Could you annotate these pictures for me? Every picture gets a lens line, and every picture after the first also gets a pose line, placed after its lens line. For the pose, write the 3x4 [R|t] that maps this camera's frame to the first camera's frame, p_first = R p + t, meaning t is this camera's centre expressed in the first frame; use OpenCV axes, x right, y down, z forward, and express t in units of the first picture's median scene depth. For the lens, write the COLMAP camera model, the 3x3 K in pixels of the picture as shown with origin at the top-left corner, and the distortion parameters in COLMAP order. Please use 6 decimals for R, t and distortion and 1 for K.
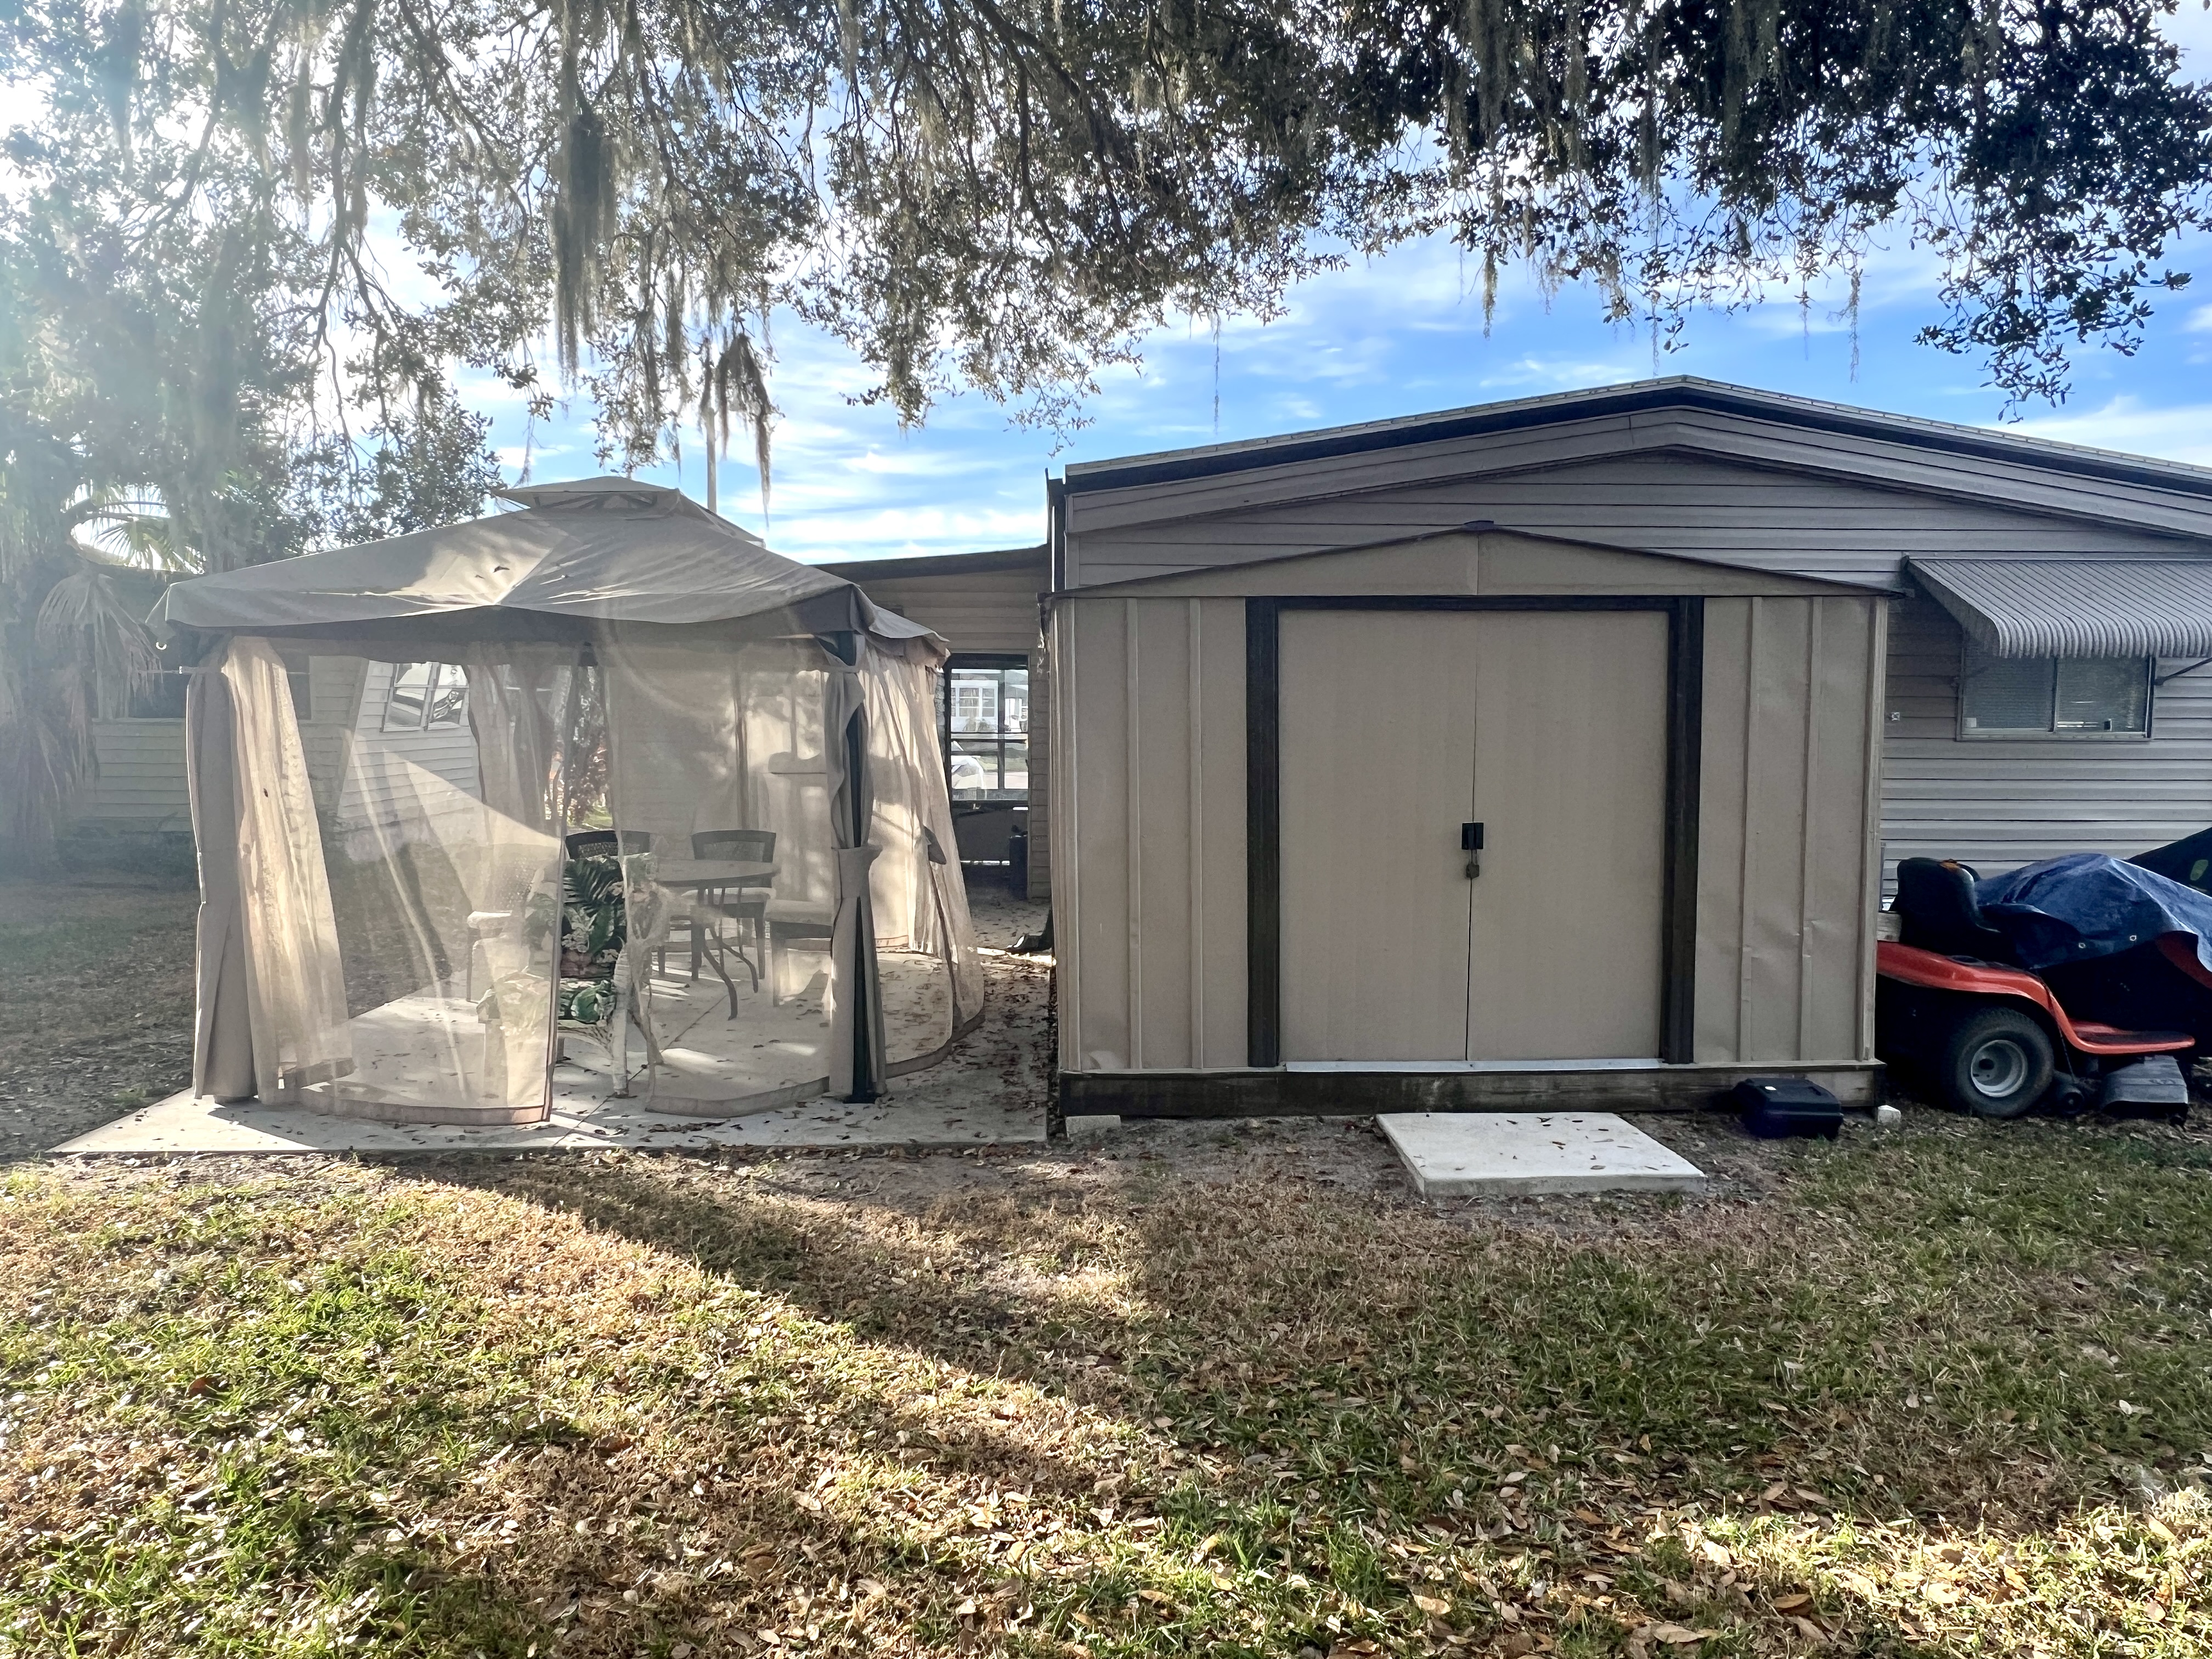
lens RADIAL K [[1436.3, 0, 1114.0], [0, 1436.3, 831.8], [0, 0, 1]] dist [-0.002220, 0.004330]
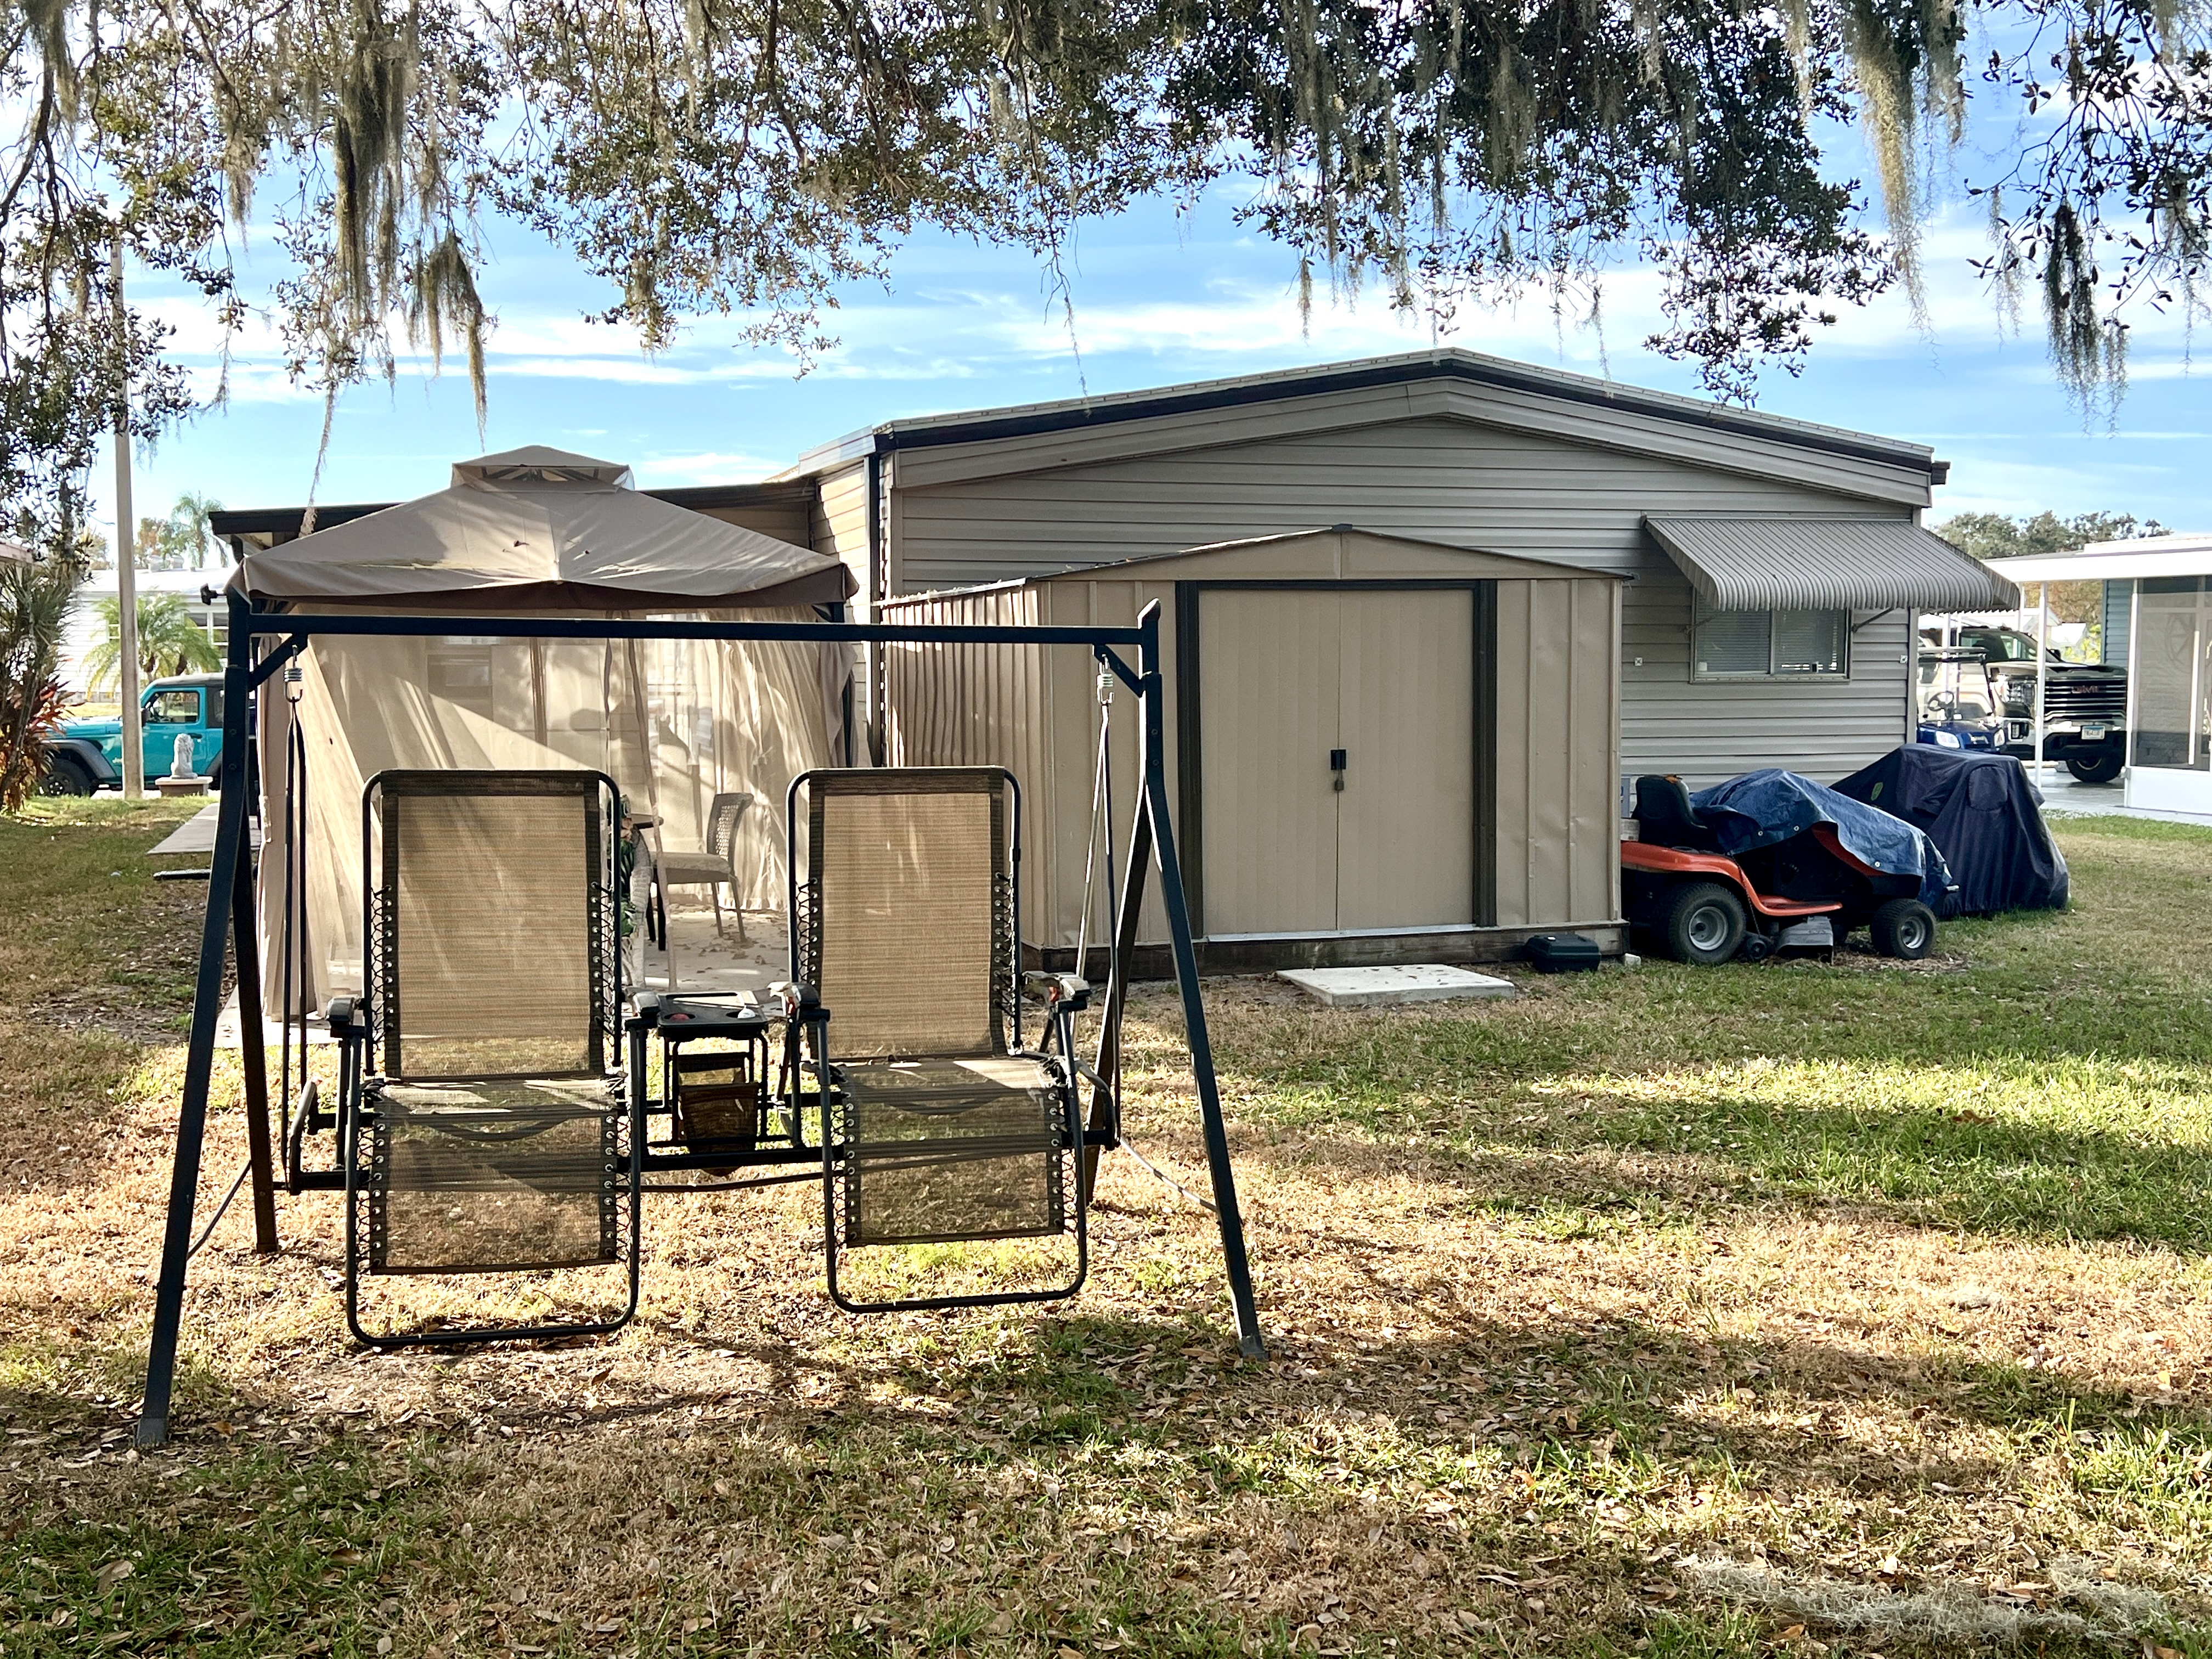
lens RADIAL K [[2320.1, 0, 1102.0], [0, 2320.1, 825.2], [0, 0, 1]] dist [0.090858, 0.000000]
pose [[0.966880, -0.024321, 0.254070, -0.398197], [0.025918, 0.999660, -0.002938, 0.050610], [-0.253912, 0.009426, 0.967181, -0.798426]]
